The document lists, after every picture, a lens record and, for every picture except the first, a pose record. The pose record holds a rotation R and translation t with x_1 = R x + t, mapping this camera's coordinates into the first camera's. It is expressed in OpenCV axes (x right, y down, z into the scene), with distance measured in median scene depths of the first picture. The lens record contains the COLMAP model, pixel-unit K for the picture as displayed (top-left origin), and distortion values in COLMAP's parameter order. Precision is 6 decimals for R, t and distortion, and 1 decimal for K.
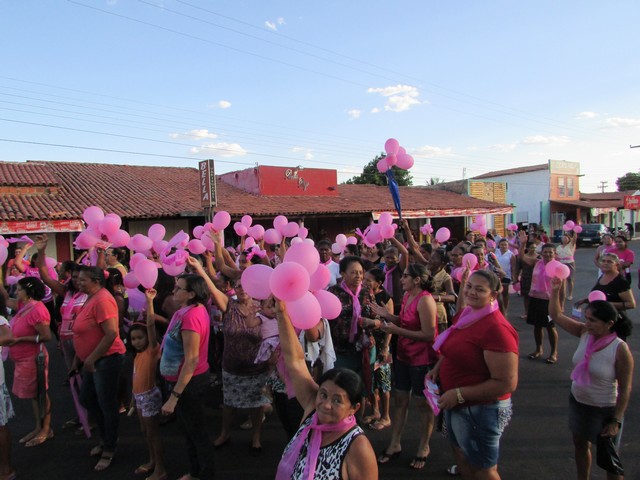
lens RADIAL K [[883.5, 0, 320.0], [0, 883.5, 240.0], [0, 0, 1]] dist [0.008521, 0.043685]
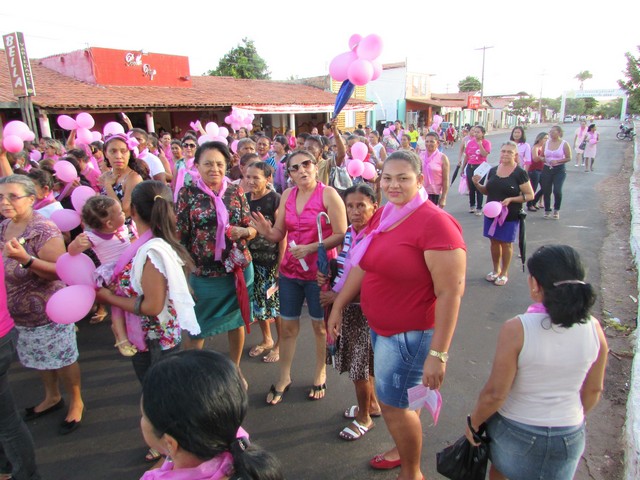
lens RADIAL K [[345.7, 0, 320.0], [0, 345.7, 240.0], [0, 0, 1]] dist [-0.047668, -0.002608]
pose [[0.947752, -0.080662, 0.308643, 0.025043], [0.023603, 0.982584, 0.184313, 0.042186], [-0.318135, -0.167398, 0.933150, 0.620331]]
